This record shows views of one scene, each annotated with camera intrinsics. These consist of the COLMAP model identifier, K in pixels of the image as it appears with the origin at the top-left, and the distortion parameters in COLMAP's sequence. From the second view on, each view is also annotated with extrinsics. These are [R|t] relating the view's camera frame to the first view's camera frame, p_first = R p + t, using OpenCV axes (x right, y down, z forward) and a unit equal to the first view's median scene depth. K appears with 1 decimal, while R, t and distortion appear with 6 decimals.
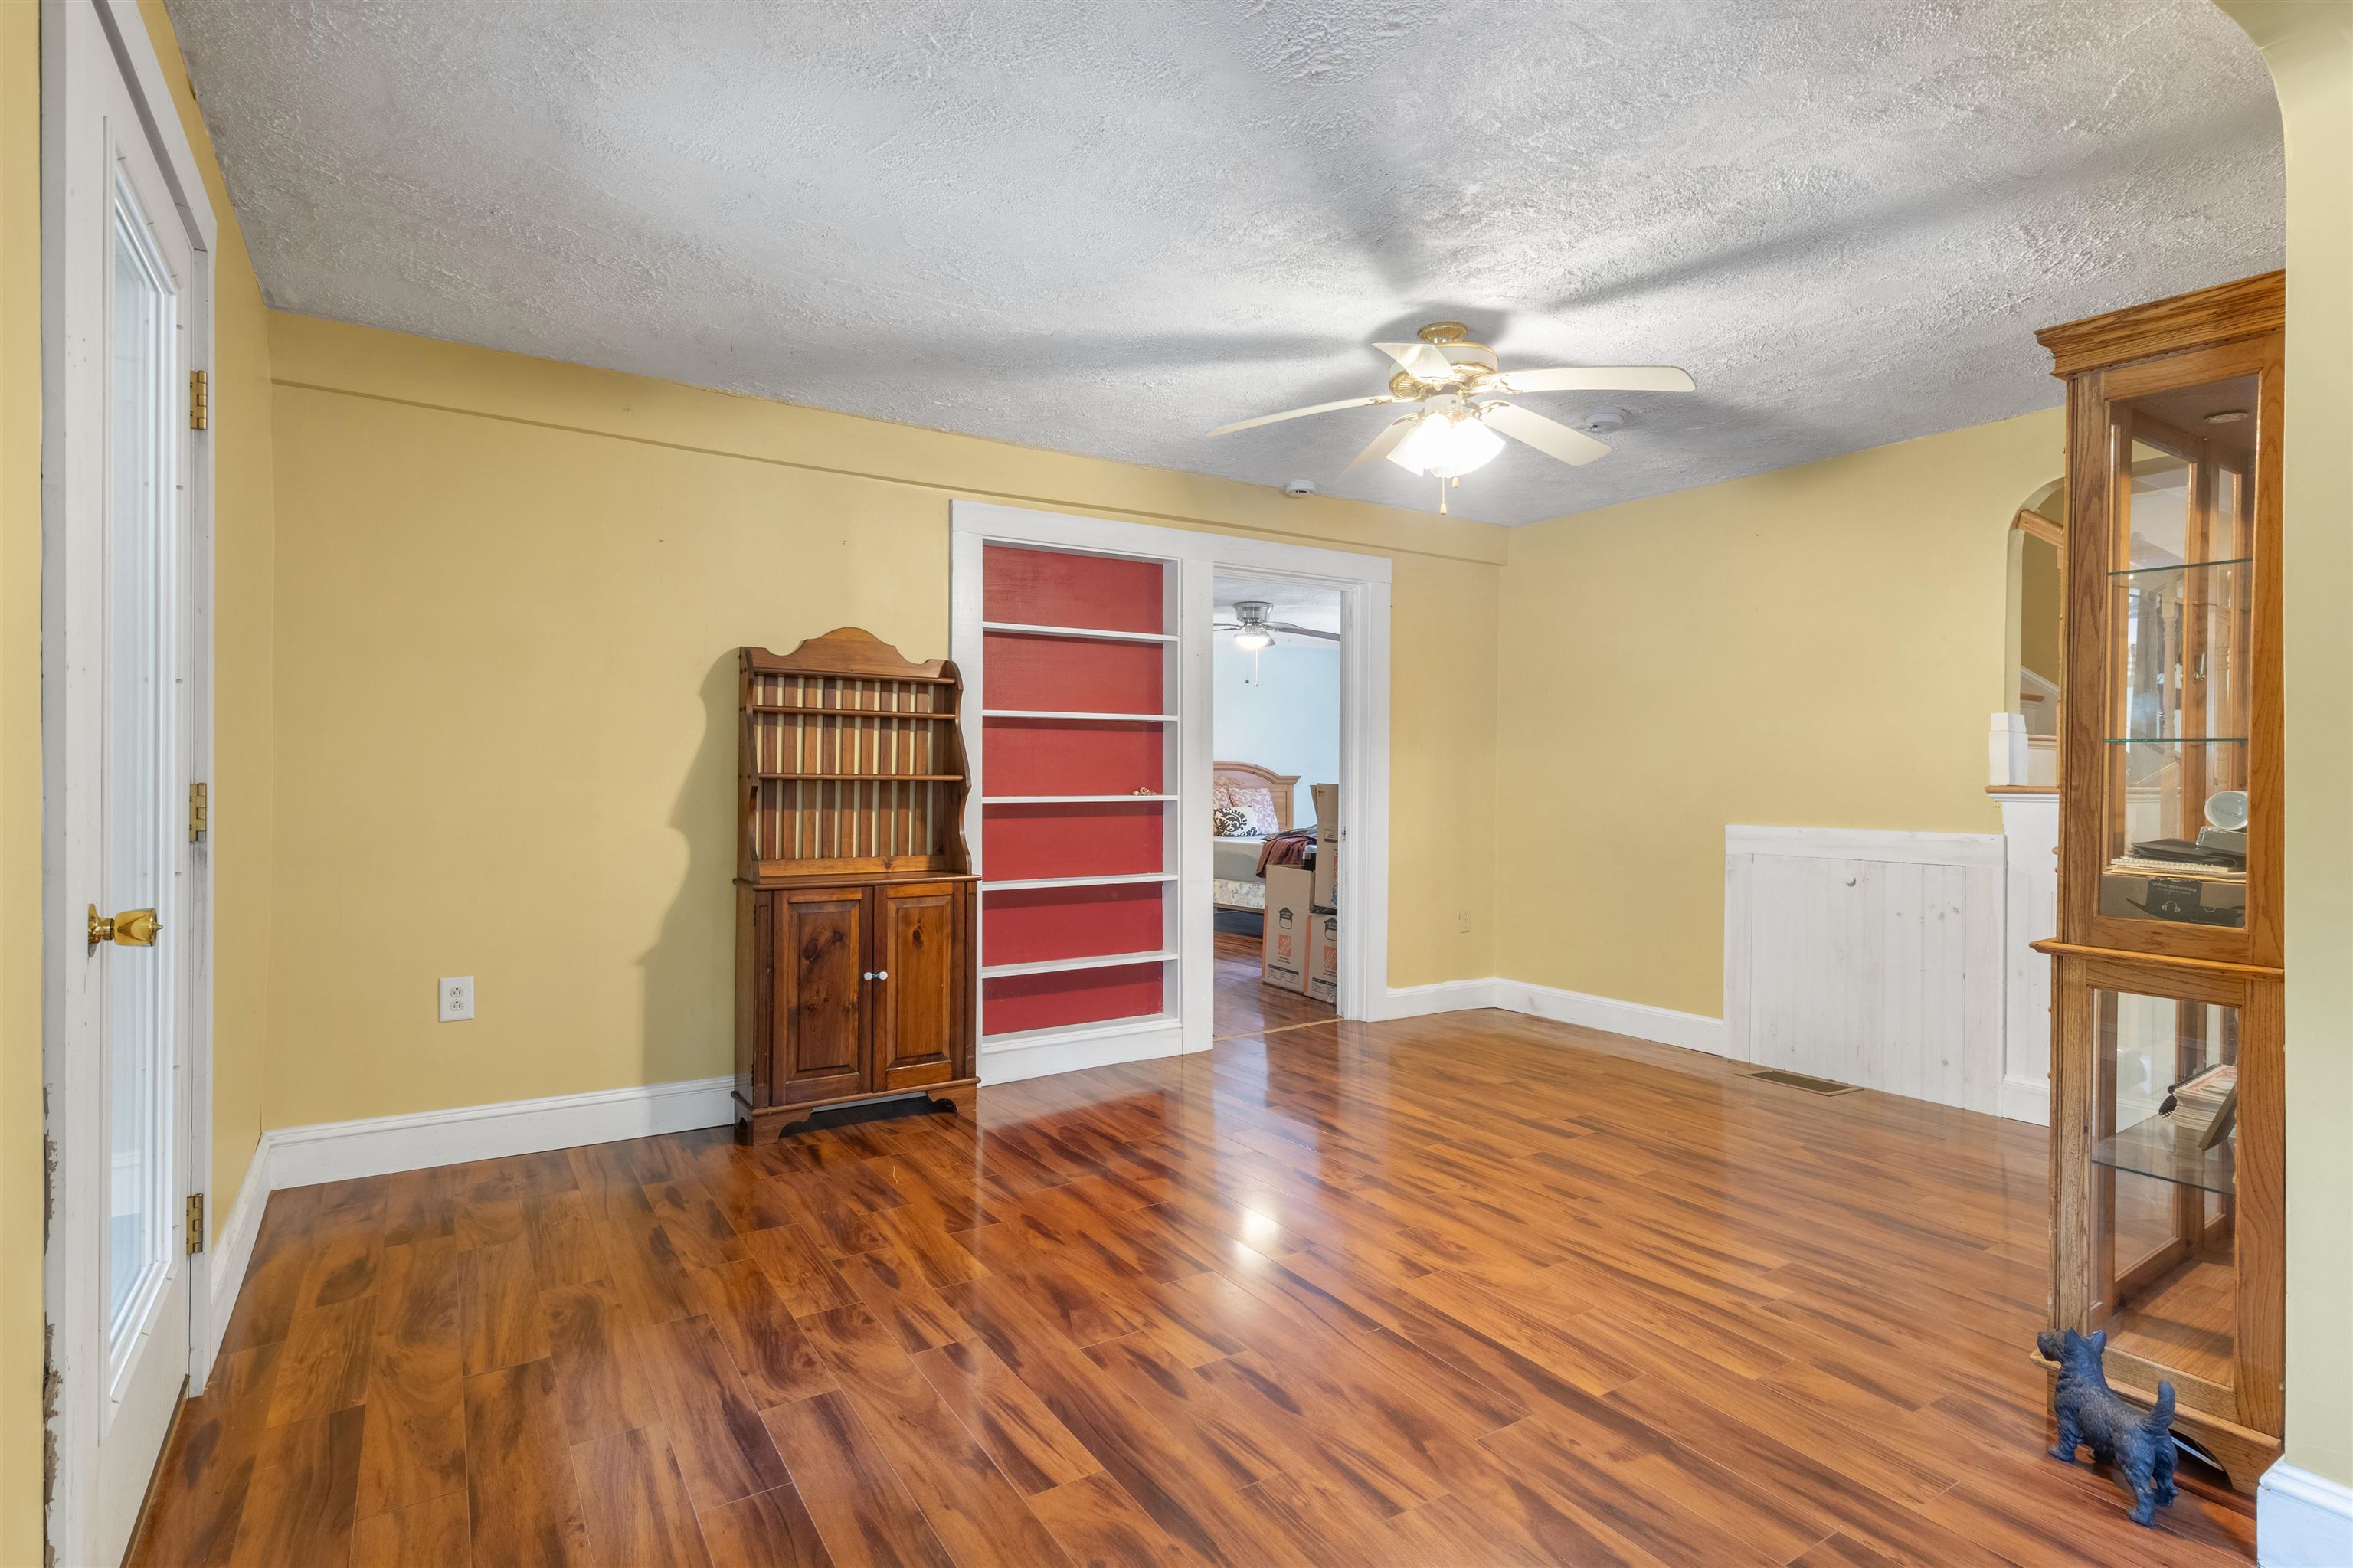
lens RADIAL K [[1195.8, 0, 1170.1], [0, 1195.8, 768.6], [0, 0, 1]] dist [0.003717, 0.000120]
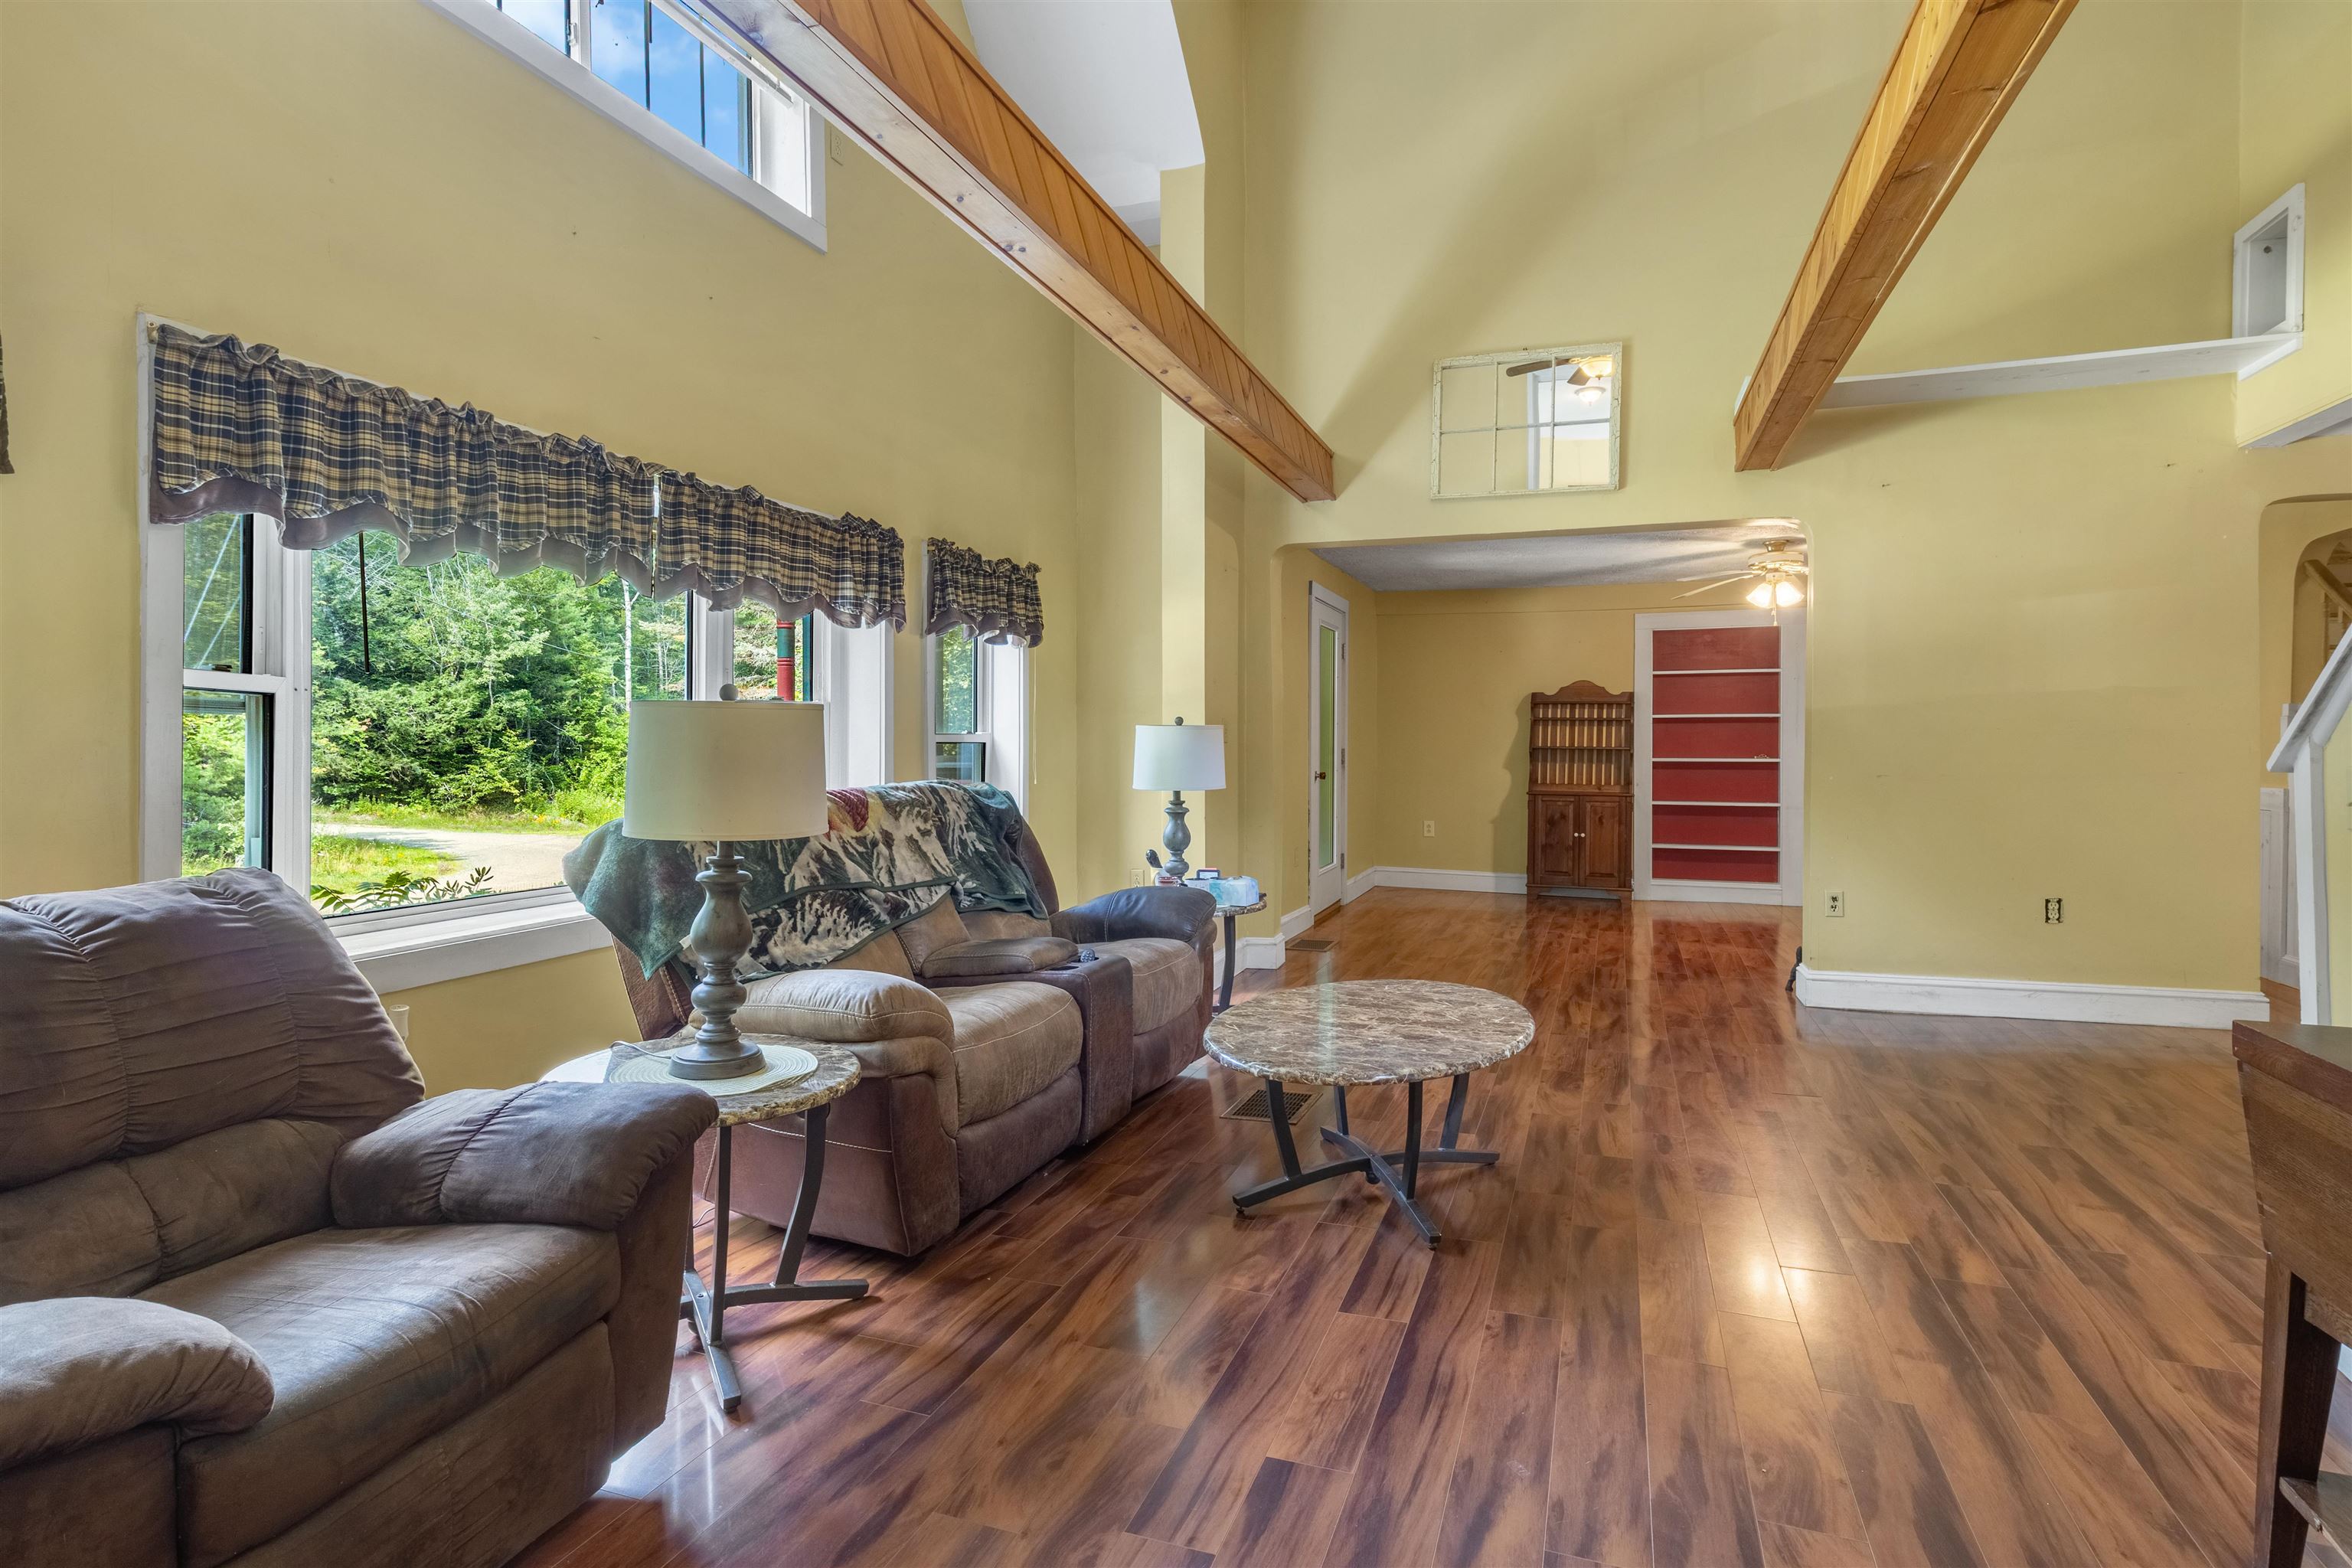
lens RADIAL K [[1195.3, 0, 1176.2], [0, 1195.3, 766.1], [0, 0, 1]] dist [0.003717, 0.000120]
pose [[0.578802, 0.010704, -0.815398, 1.106879], [0.002549, 0.999885, 0.014935, 0.006069], [0.815464, -0.010723, 0.578709, -0.895668]]
